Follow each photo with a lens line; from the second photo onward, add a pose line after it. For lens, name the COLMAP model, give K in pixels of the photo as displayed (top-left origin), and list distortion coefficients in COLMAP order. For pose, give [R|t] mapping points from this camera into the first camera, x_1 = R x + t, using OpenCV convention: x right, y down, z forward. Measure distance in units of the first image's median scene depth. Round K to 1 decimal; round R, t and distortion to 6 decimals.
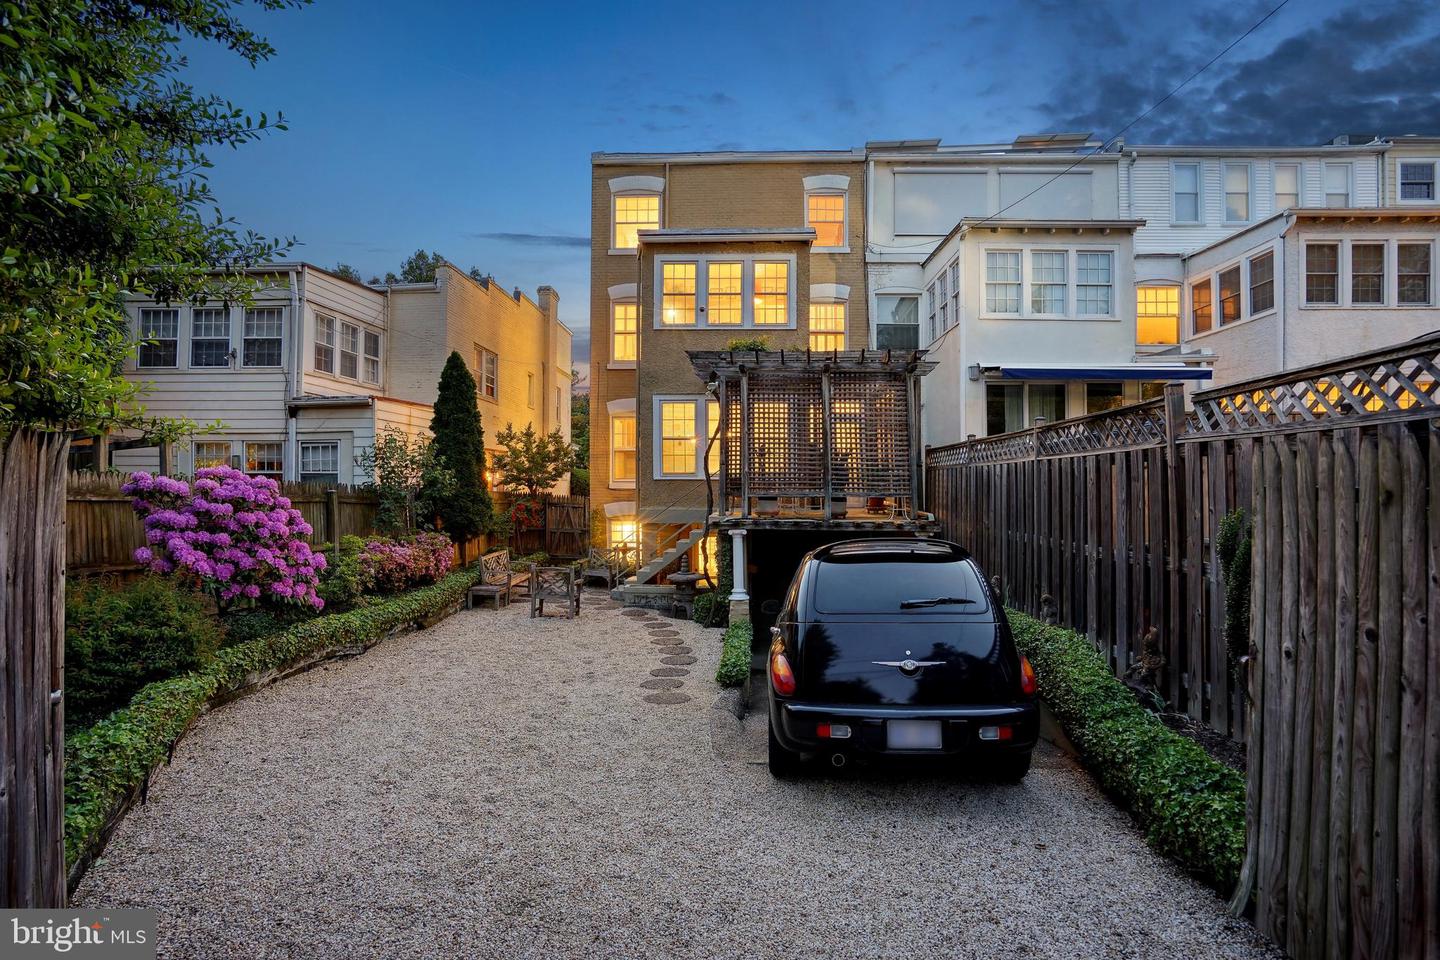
lens RADIAL K [[659.8, 0, 720.7], [0, 659.8, 465.6], [0, 0, 1]] dist [-0.055647, 0.025112]
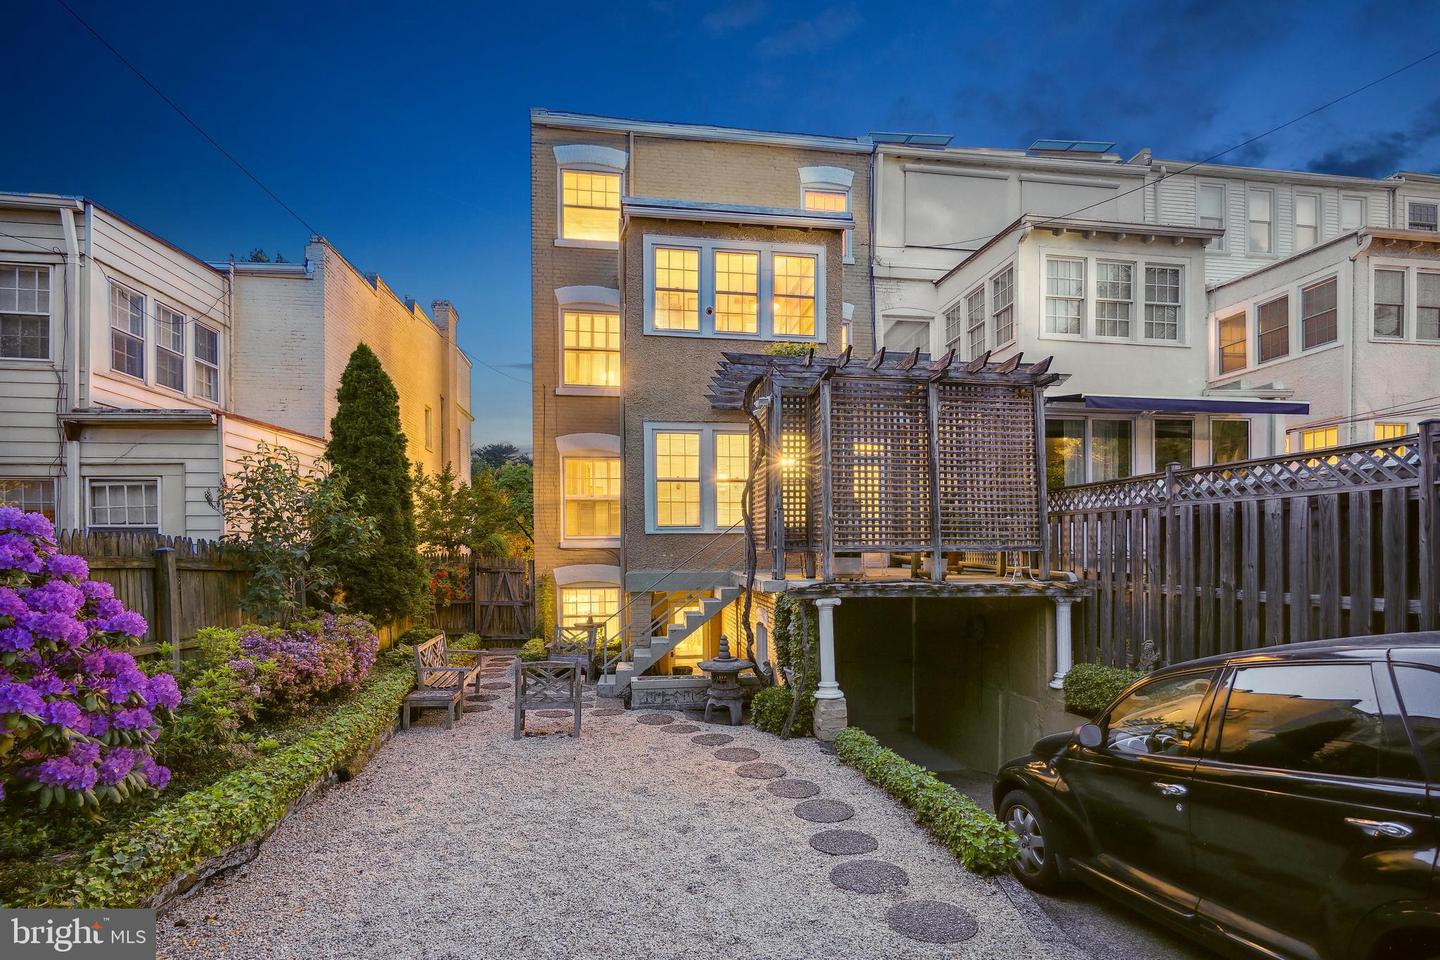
lens RADIAL K [[668.7, 0, 721.4], [0, 668.7, 537.6], [0, 0, 1]] dist [0.007654, -0.000635]
pose [[0.982300, -0.004937, 0.187248, -0.159127], [0.002645, 0.999919, 0.012490, 0.015949], [-0.187294, -0.011774, 0.982233, 0.227427]]
